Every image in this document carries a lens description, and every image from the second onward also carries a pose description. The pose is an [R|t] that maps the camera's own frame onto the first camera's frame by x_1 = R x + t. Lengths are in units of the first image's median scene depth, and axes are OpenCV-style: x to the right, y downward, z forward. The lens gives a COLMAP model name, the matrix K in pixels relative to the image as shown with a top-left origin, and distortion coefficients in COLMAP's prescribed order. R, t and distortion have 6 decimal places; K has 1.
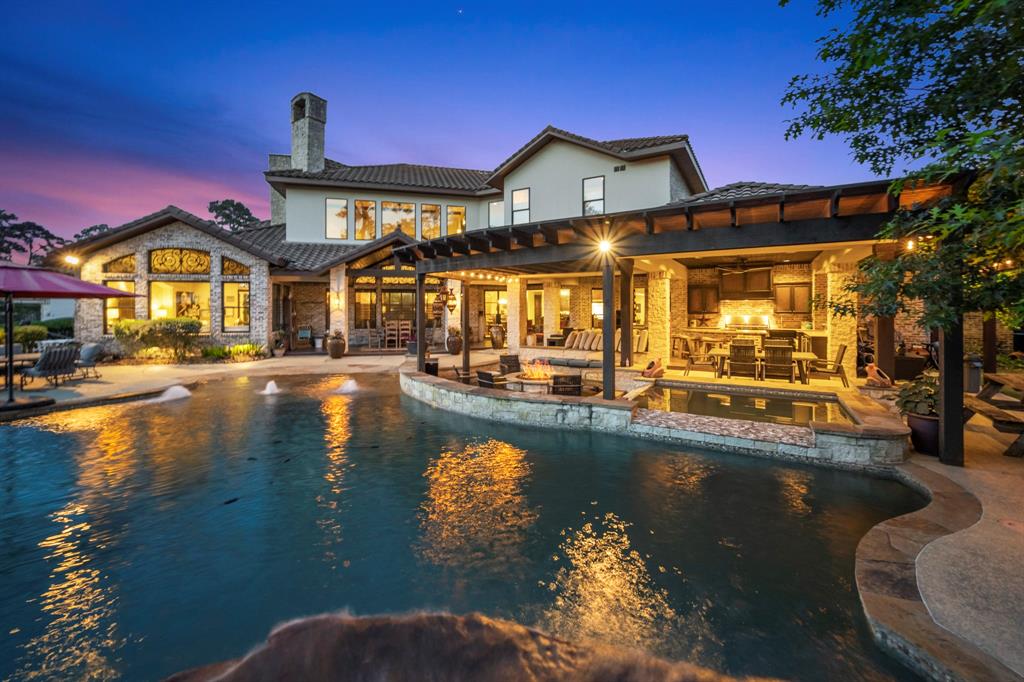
lens RADIAL K [[413.4, 0, 548.2], [0, 413.4, 311.0], [0, 0, 1]] dist [-0.003103, -0.000140]
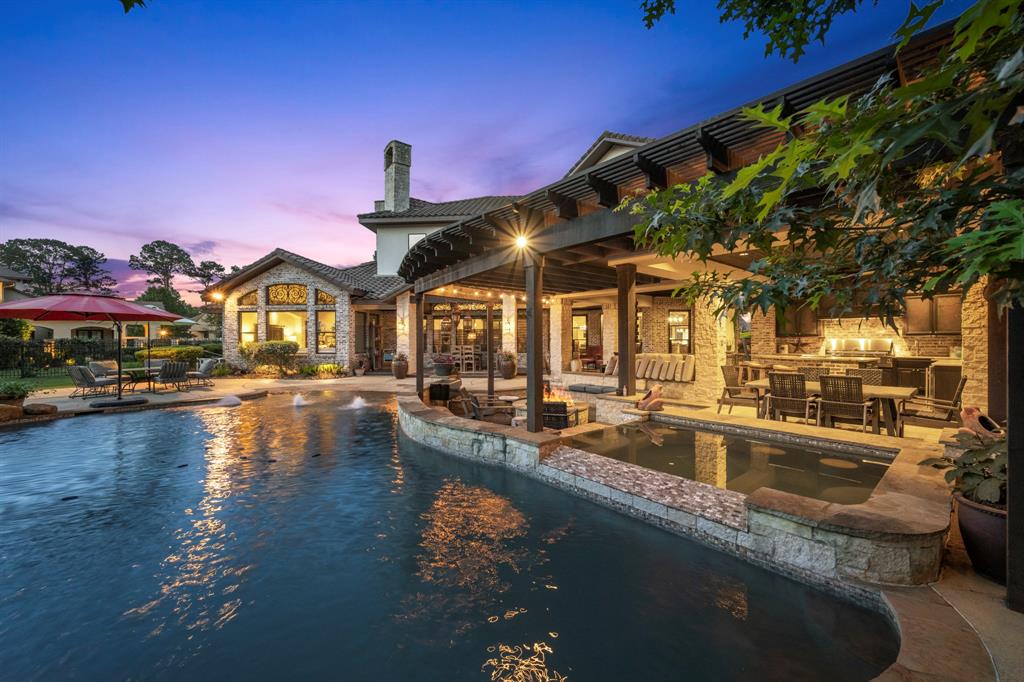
lens RADIAL K [[413.4, 0, 505.4], [0, 413.4, 342.2], [0, 0, 1]] dist [-0.003103, -0.000140]
pose [[0.940180, 0.001923, -0.340672, 0.130266], [0.000912, 0.999966, 0.008162, 0.010929], [0.340677, -0.007984, 0.940147, 0.076465]]
